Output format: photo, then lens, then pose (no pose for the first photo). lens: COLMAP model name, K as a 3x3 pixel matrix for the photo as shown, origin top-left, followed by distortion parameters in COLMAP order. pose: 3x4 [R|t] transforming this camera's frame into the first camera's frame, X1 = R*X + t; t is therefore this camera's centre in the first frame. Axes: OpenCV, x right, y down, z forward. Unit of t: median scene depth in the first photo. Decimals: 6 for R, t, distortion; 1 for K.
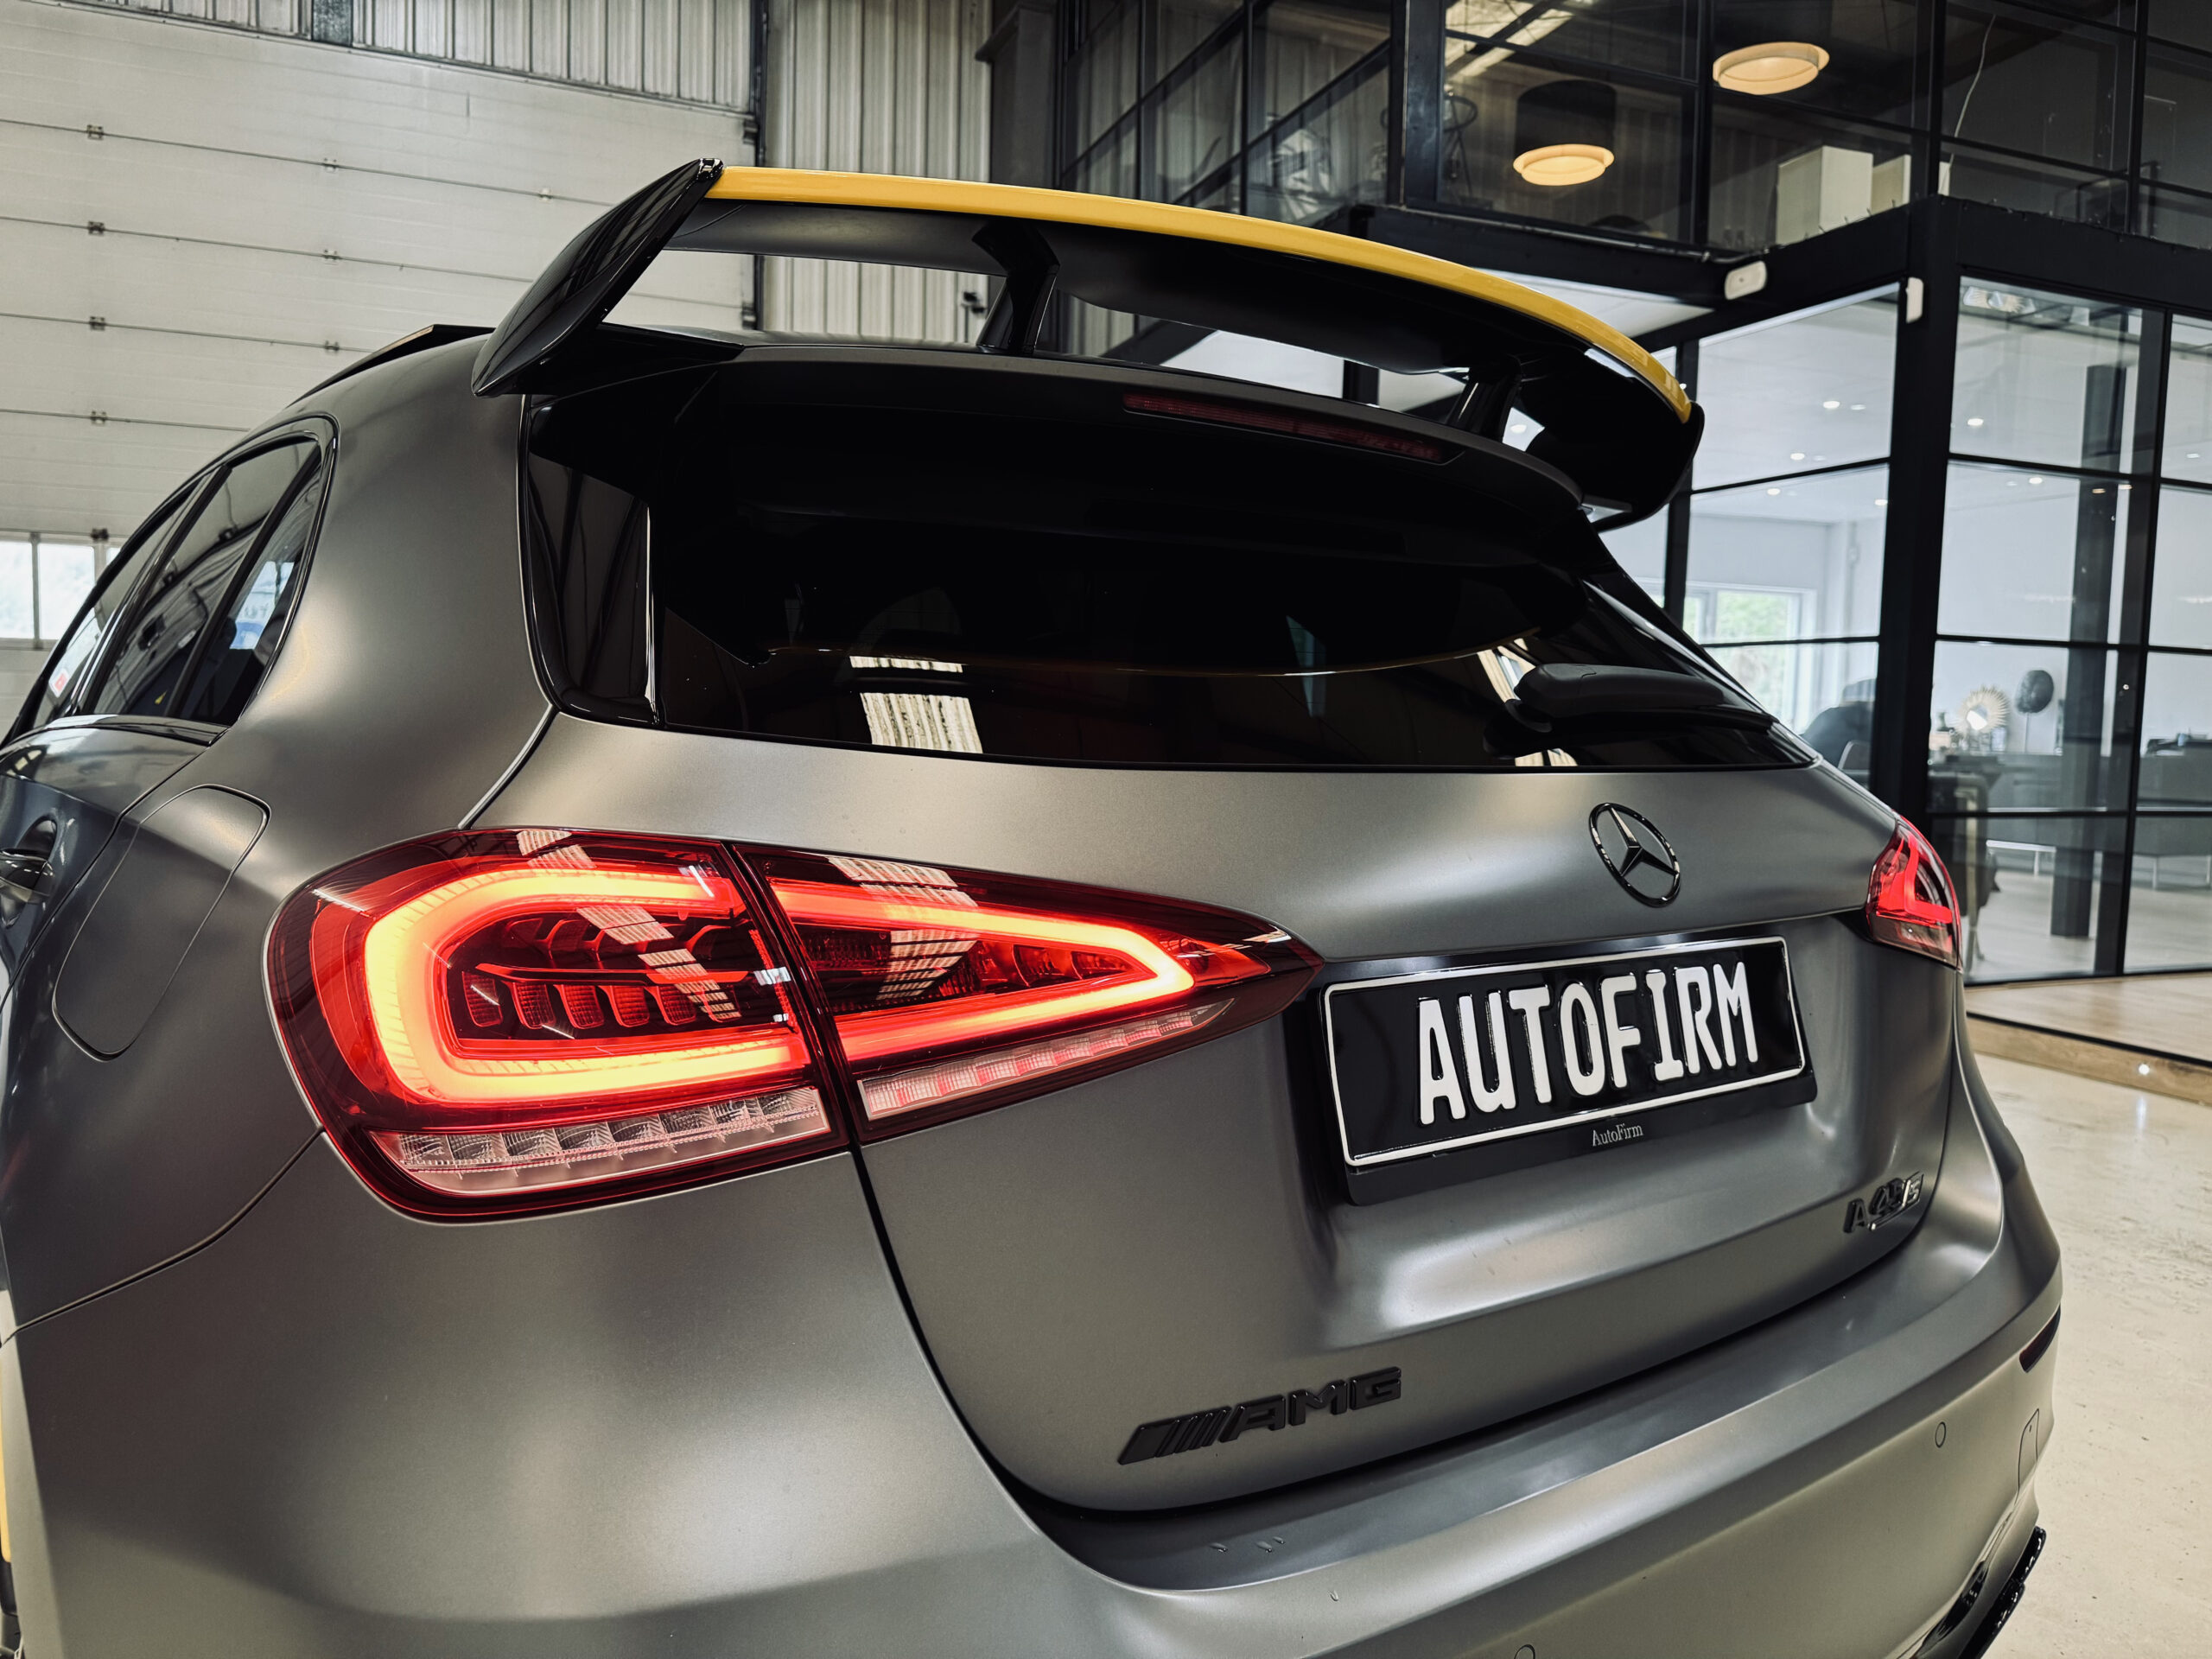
lens RADIAL K [[1576.5, 0, 1112.4], [0, 1576.5, 833.9], [0, 0, 1]] dist [0.032346, -0.040909]
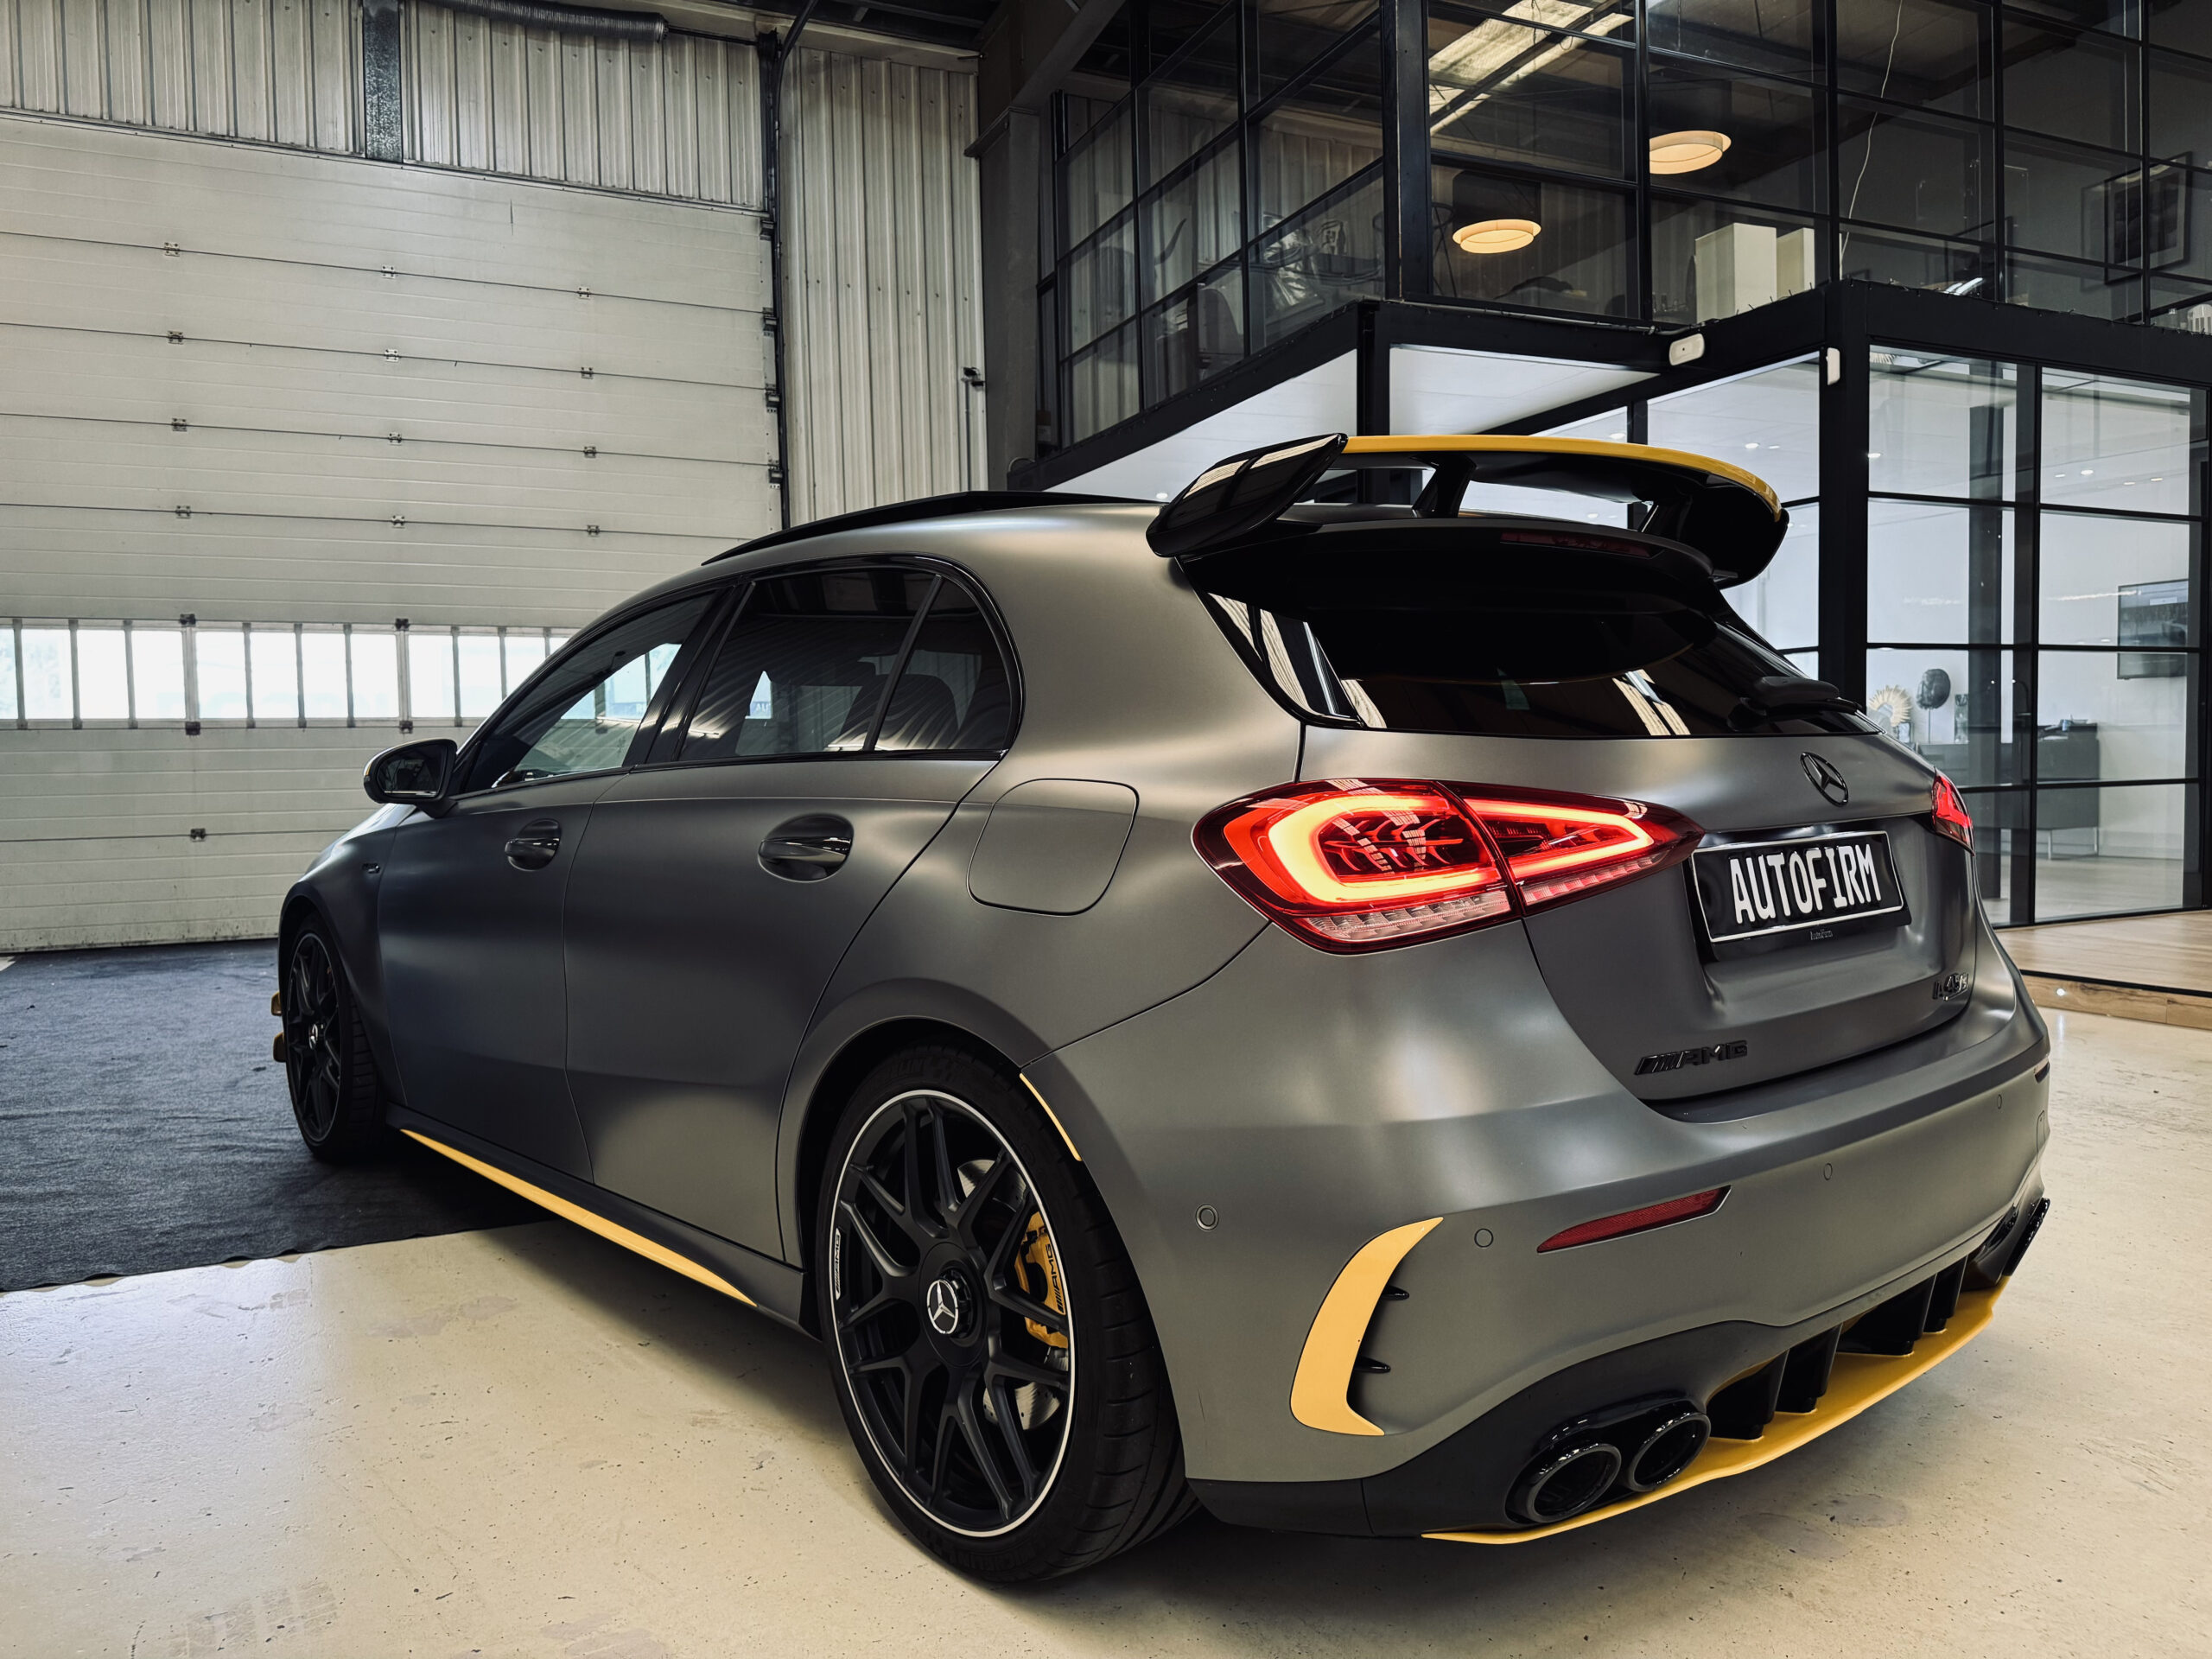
lens RADIAL K [[1576.5, 0, 1111.6], [0, 1576.5, 834.9], [0, 0, 1]] dist [0.032346, -0.040909]
pose [[0.997406, -0.047508, 0.054071, -0.113321], [0.048696, 0.998596, -0.020861, 0.014307], [-0.053004, 0.023440, 0.998319, -0.149625]]
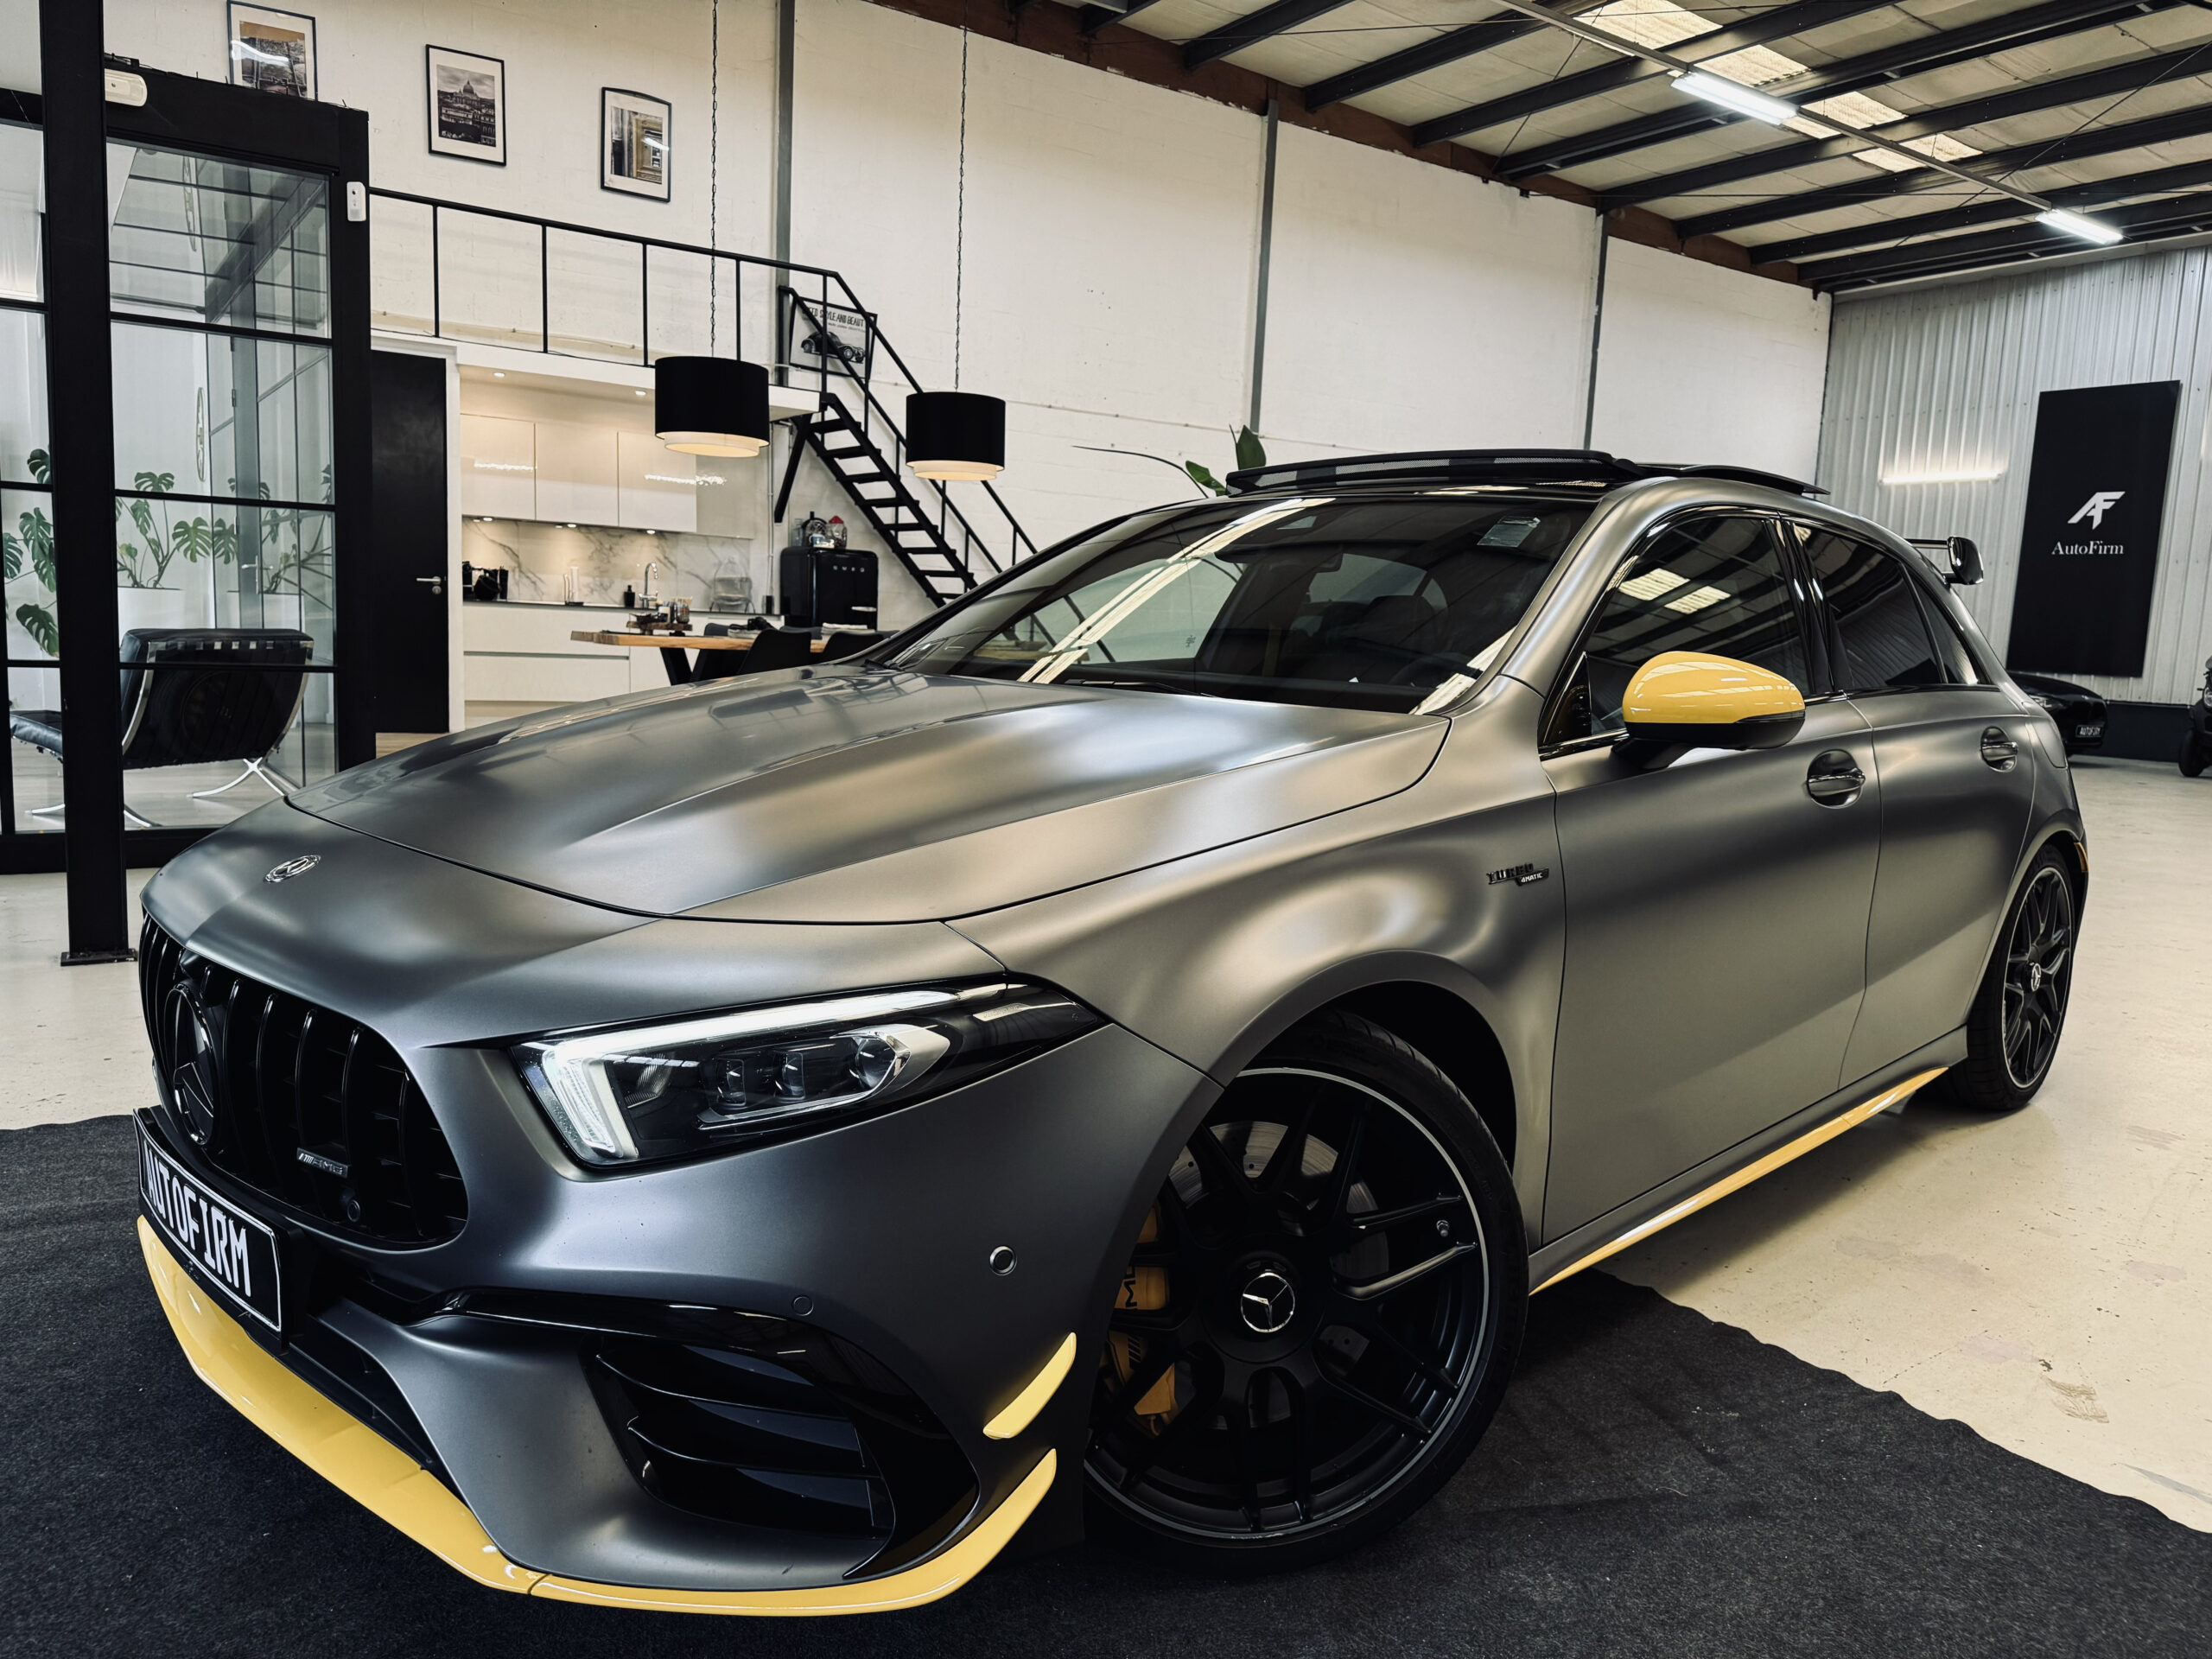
lens RADIAL K [[1576.5, 0, 1119.9], [0, 1576.5, 824.5], [0, 0, 1]] dist [0.032346, -0.040909]
pose [[-0.215656, -0.160525, 0.963184, -0.706506], [0.031042, 0.984769, 0.171073, -0.077748], [-0.975976, 0.066792, -0.207389, 0.707040]]
